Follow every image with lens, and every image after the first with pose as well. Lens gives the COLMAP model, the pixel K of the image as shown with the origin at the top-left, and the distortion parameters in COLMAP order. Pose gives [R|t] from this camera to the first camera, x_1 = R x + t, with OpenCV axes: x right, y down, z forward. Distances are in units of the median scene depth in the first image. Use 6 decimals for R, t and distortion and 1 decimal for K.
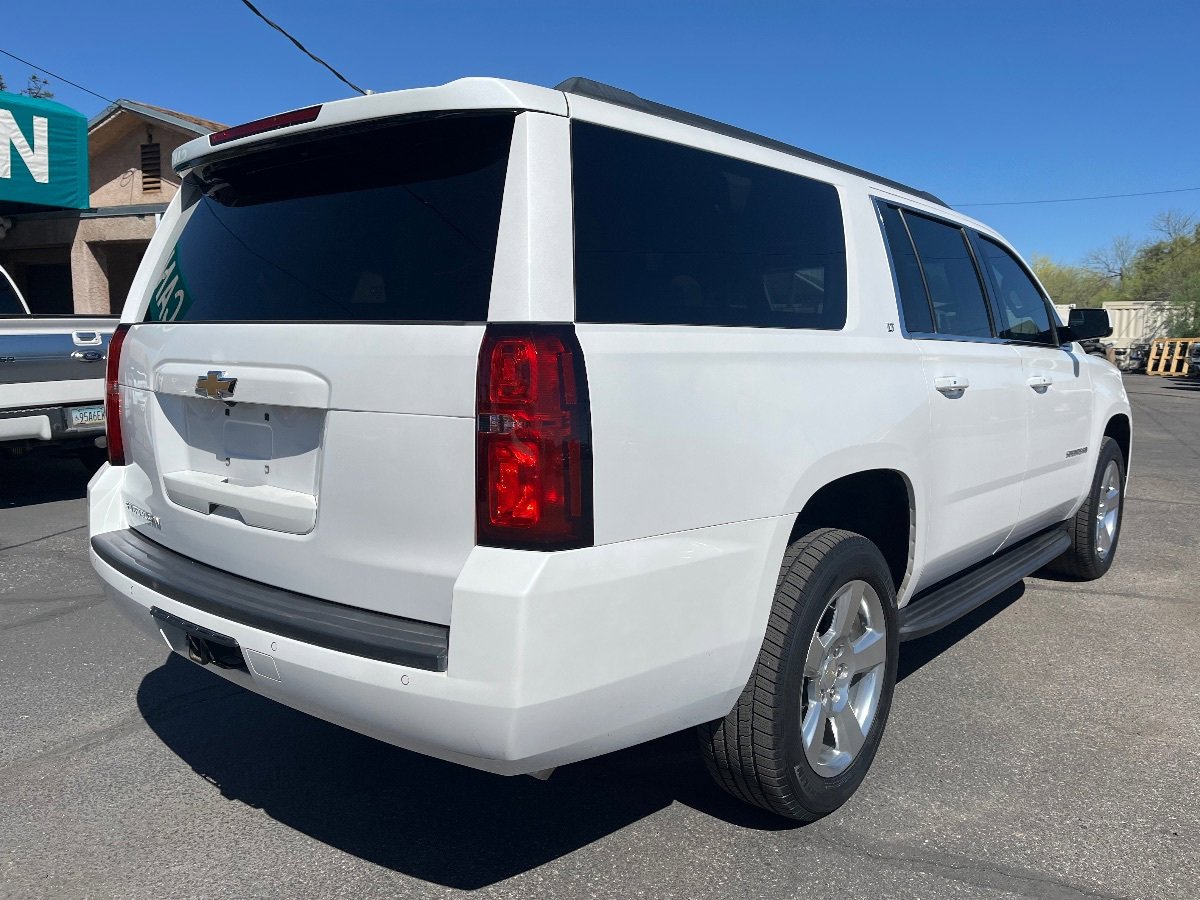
lens RADIAL K [[913.2, 0, 605.2], [0, 913.2, 456.7], [0, 0, 1]] dist [0.021427, -0.045438]
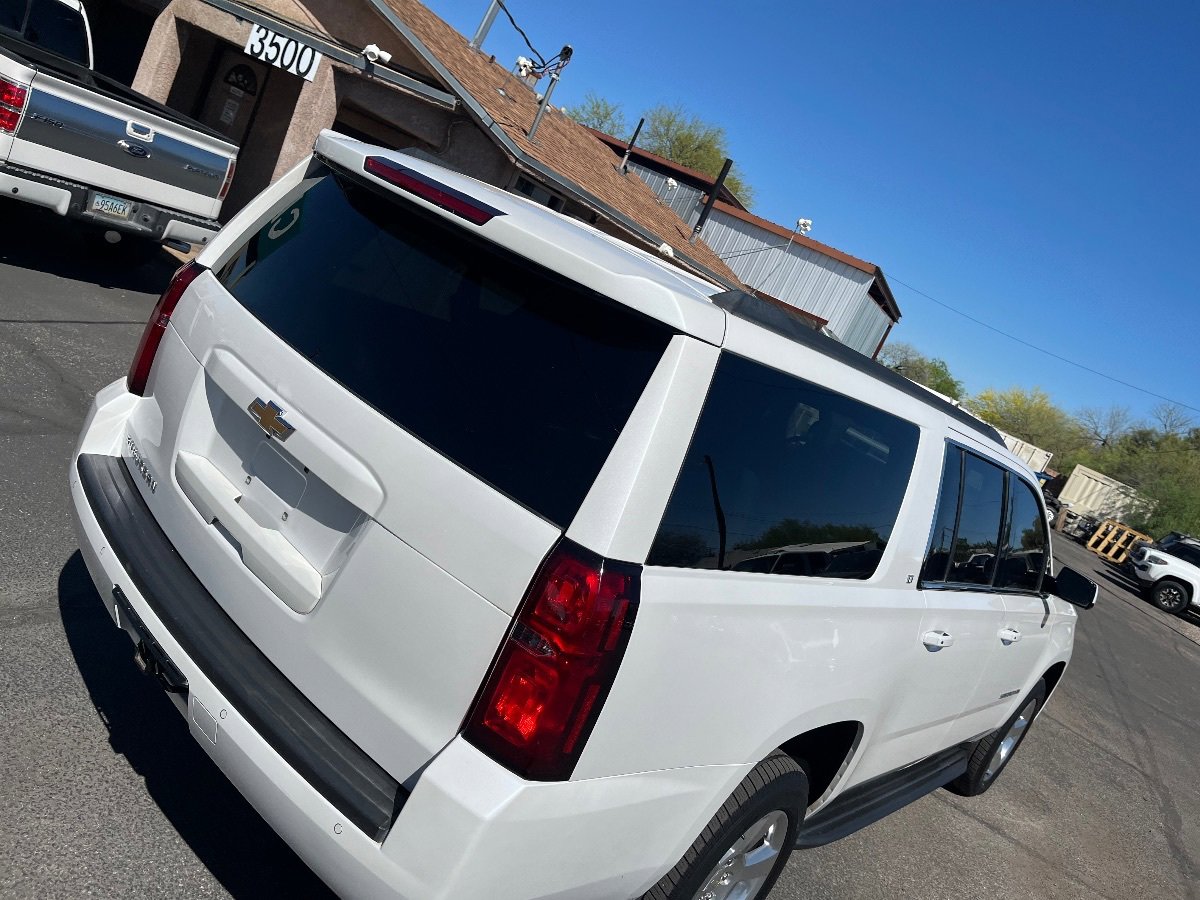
lens RADIAL K [[913.2, 0, 592.4], [0, 913.2, 433.5], [0, 0, 1]] dist [0.021427, -0.045438]
pose [[0.910516, 0.410794, 0.047002, -0.114989], [-0.412533, 0.910220, 0.036276, -0.176890], [-0.027880, -0.052419, 0.998236, 0.017998]]
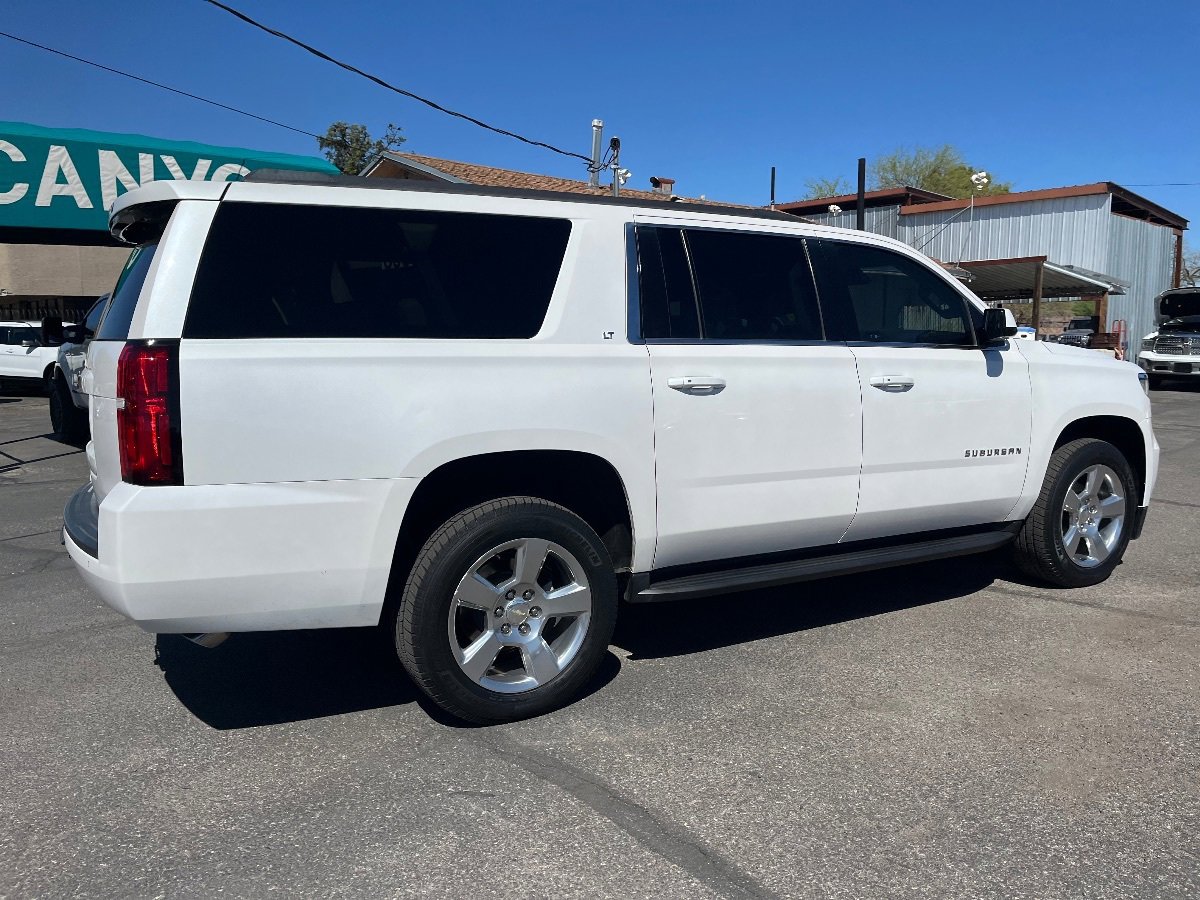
lens RADIAL K [[913.2, 0, 600.9], [0, 913.2, 442.8], [0, 0, 1]] dist [0.021427, -0.045438]
pose [[0.936148, 0.023673, -0.350809, 0.715891], [-0.030014, 0.999469, -0.012649, 0.015620], [0.350324, 0.022370, 0.936362, -0.114081]]
